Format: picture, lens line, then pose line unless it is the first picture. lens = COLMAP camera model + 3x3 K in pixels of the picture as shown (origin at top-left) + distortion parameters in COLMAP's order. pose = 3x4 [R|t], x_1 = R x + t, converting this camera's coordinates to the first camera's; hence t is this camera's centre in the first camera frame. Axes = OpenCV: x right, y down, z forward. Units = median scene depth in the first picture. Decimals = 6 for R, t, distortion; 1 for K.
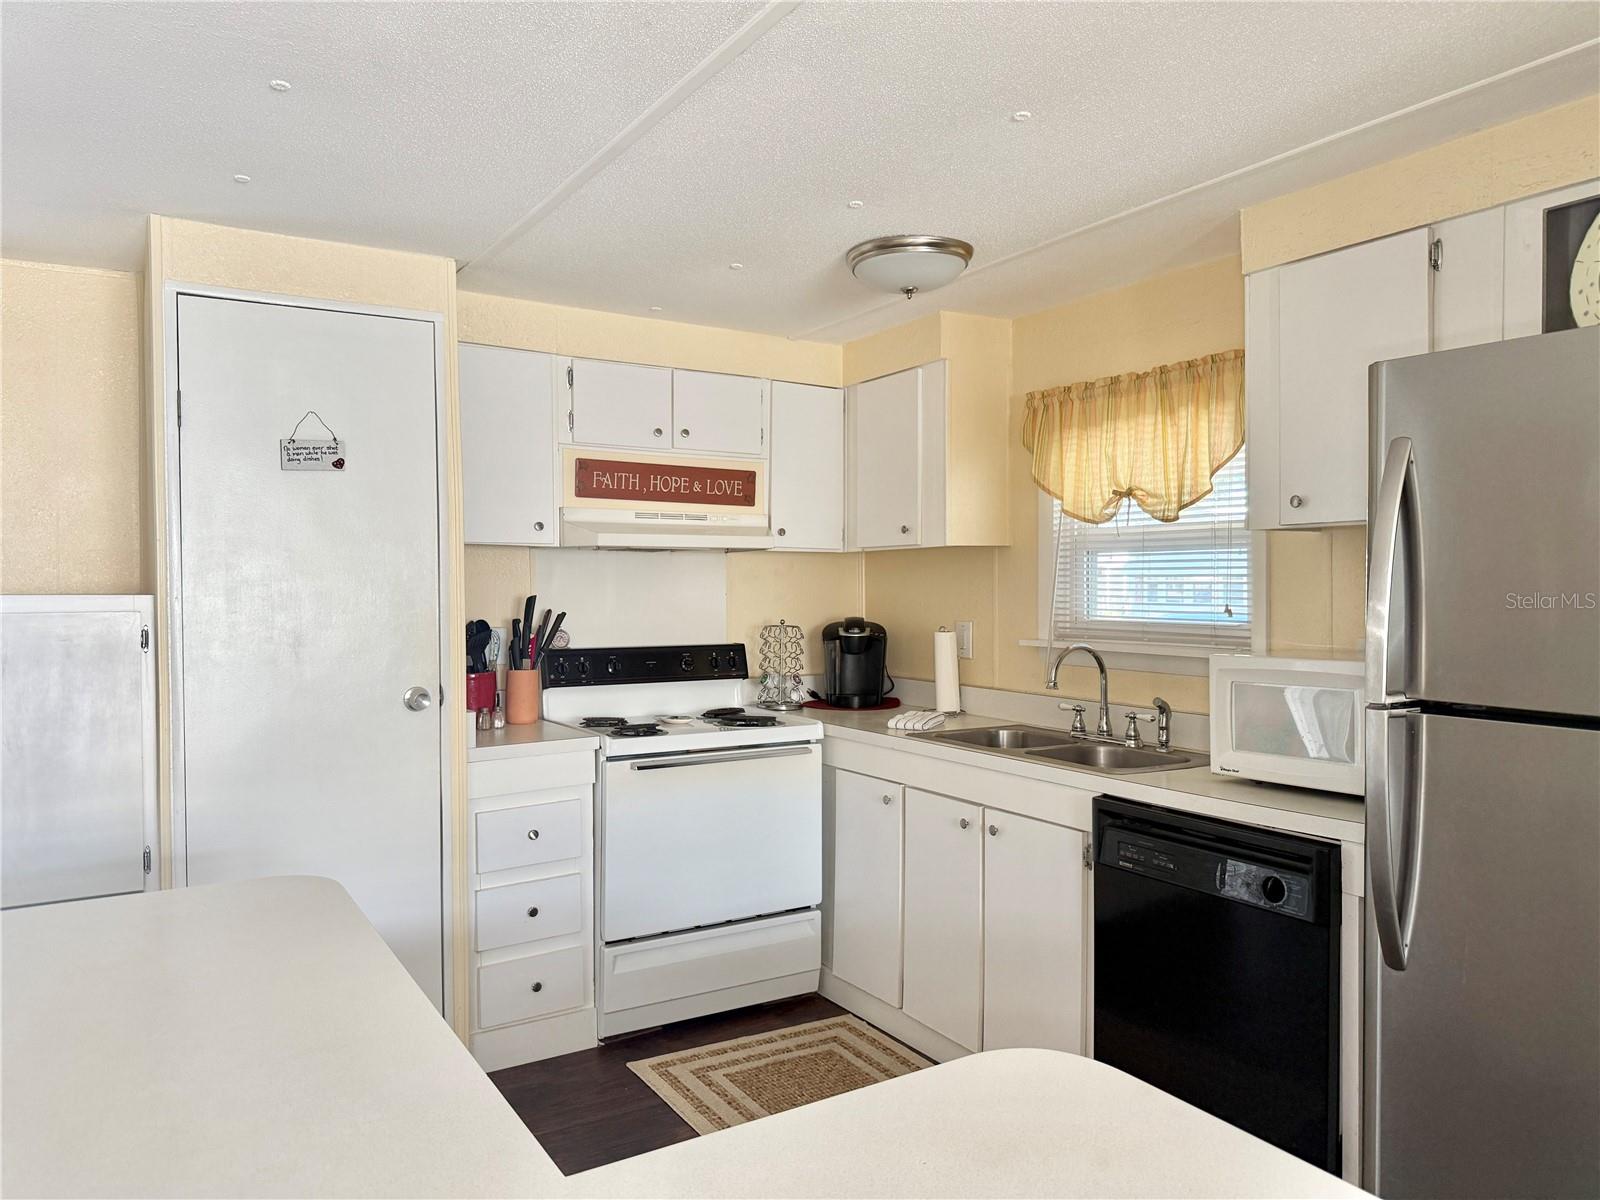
lens RADIAL K [[1137.8, 0, 797.1], [0, 1137.8, 613.4], [0, 0, 1]] dist [0.029401, -0.031264]
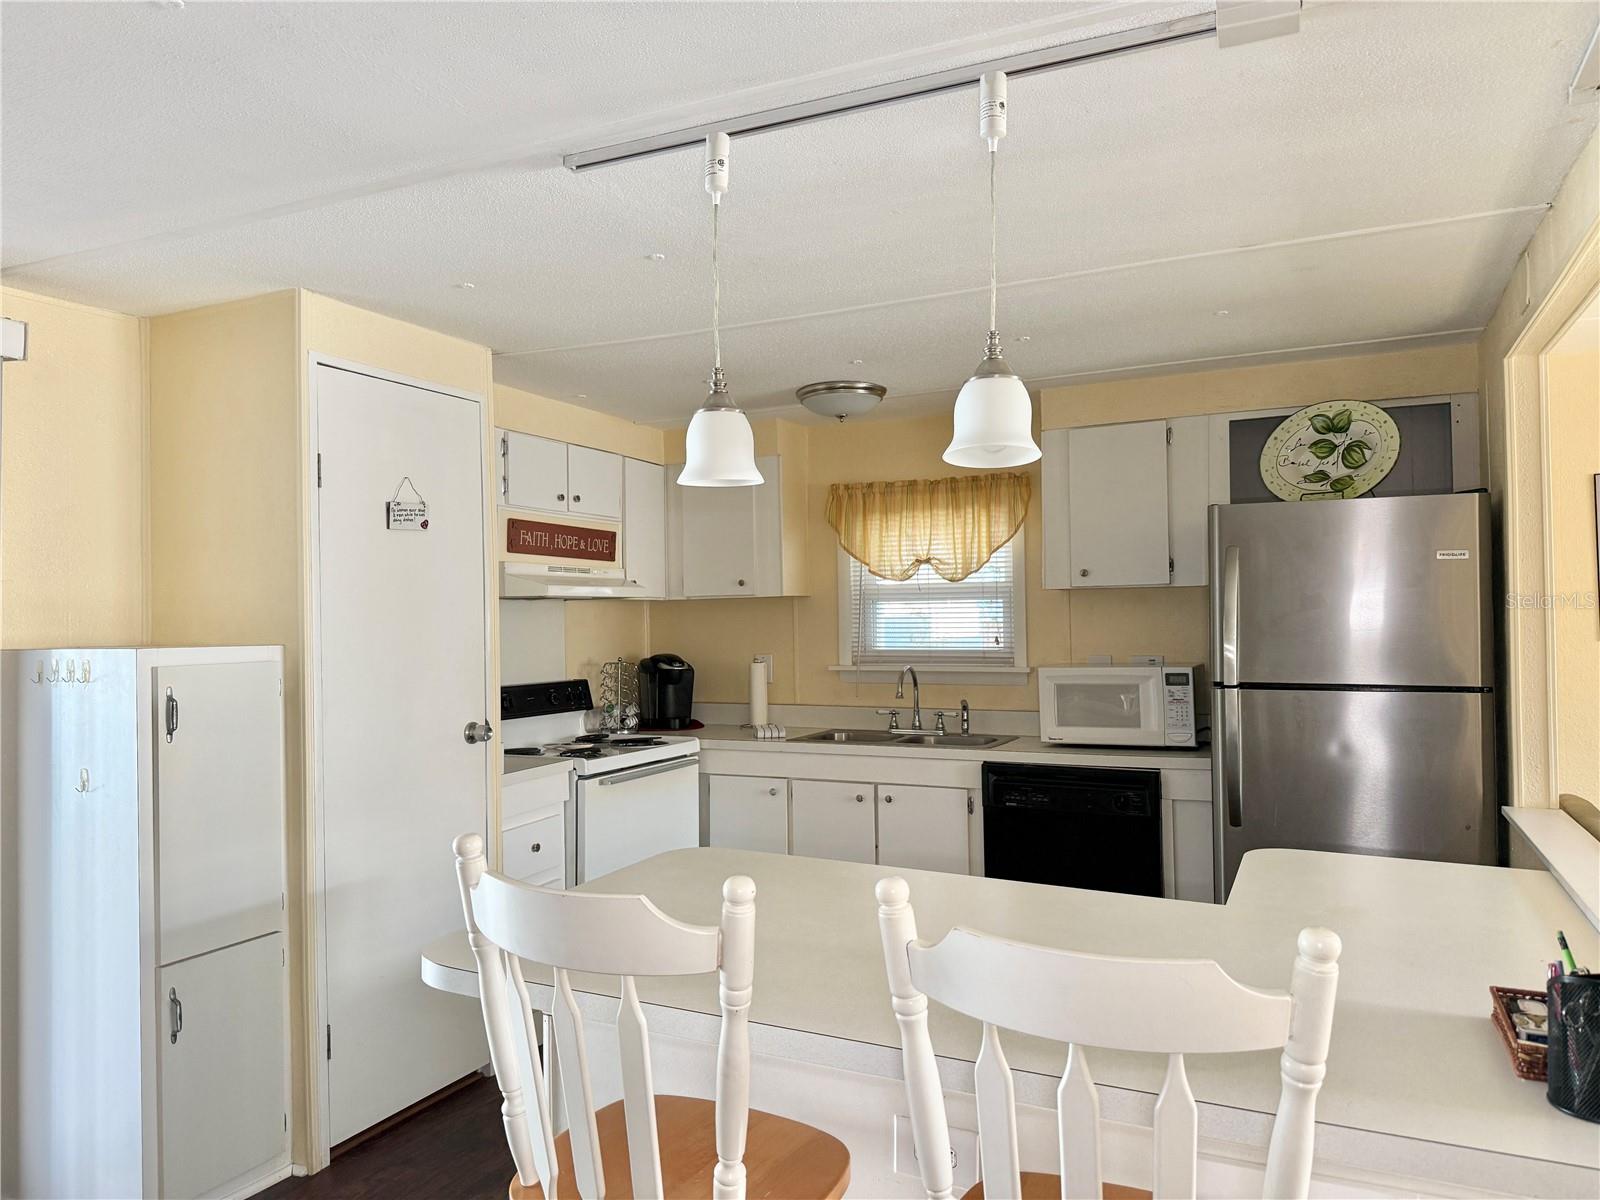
lens RADIAL K [[1137.8, 0, 826.8], [0, 1137.8, 608.4], [0, 0, 1]] dist [0.029401, -0.031264]
pose [[0.824151, -0.004104, 0.566355, -0.596238], [0.025040, 0.999260, -0.029197, -0.006087], [-0.565816, 0.038244, 0.823644, -0.111715]]
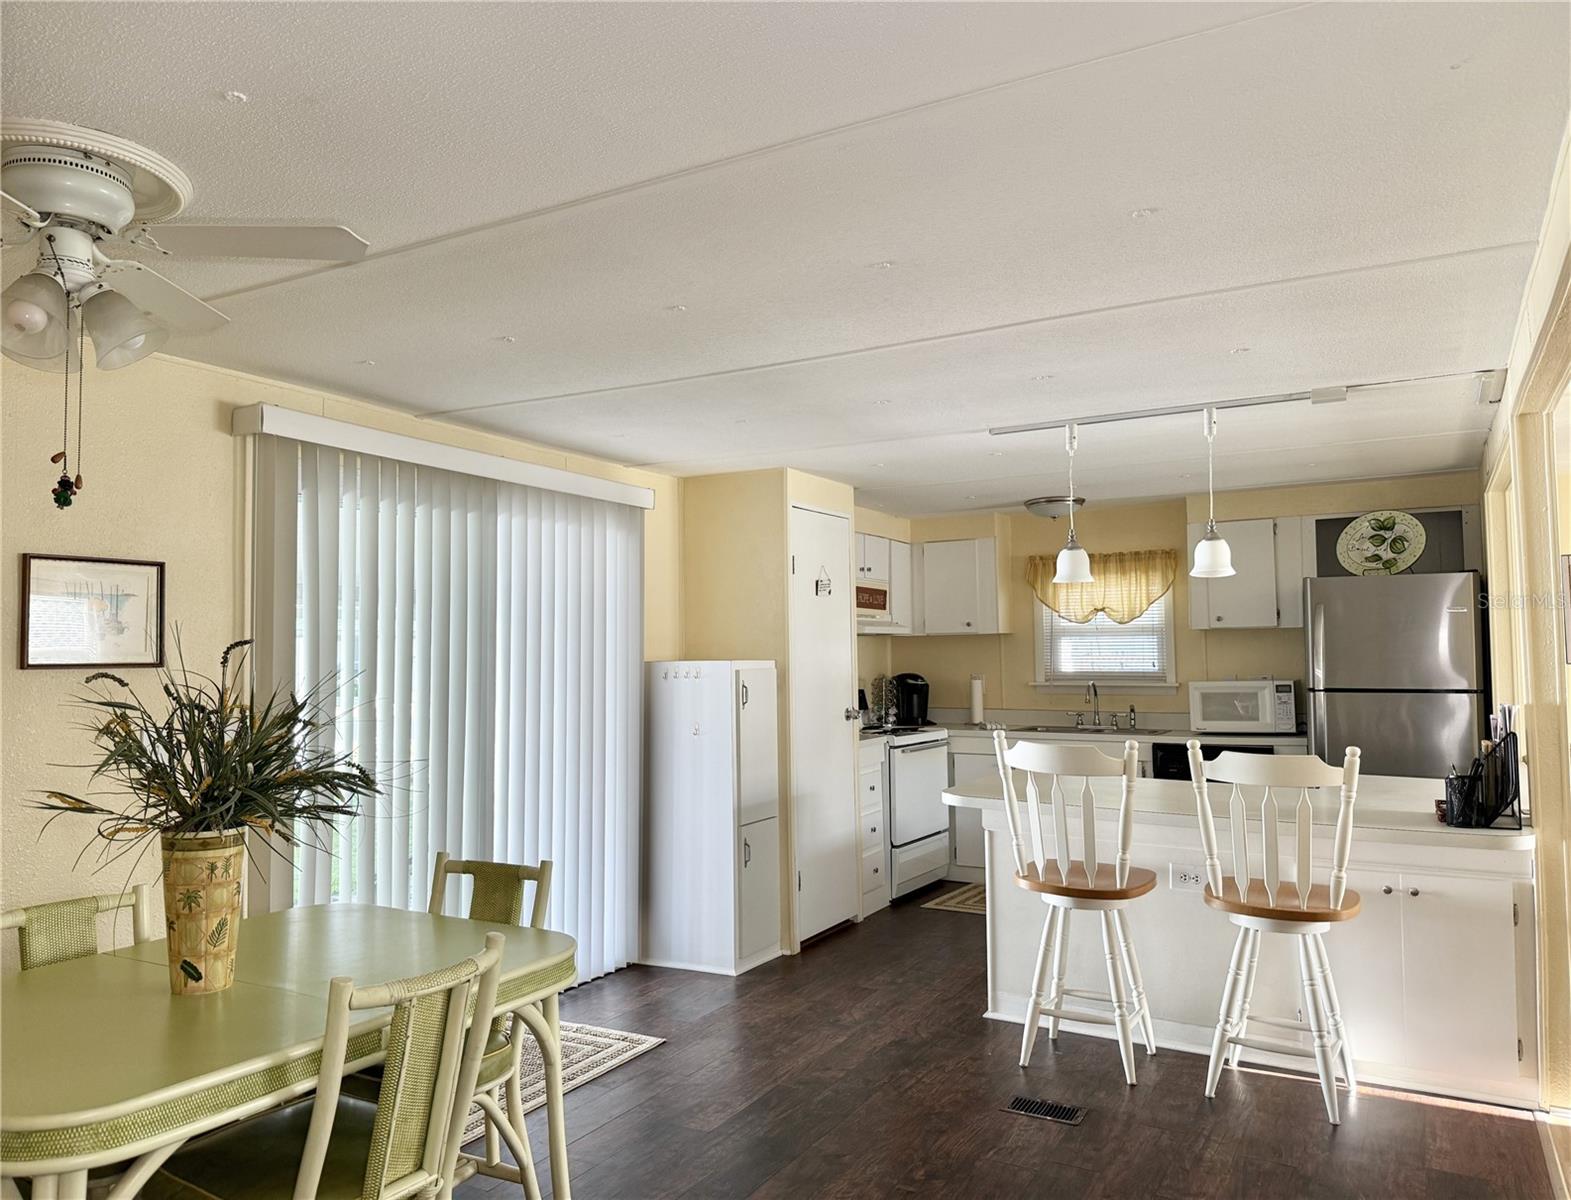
lens RADIAL K [[1144.9, 0, 774.7], [0, 1144.9, 596.8], [0, 0, 1]] dist [-0.004833, -0.025089]
pose [[0.877619, 0.018855, 0.478987, -1.182082], [0.018465, 0.997155, -0.073085, 0.013554], [-0.479003, 0.072985, 0.874774, -0.532415]]
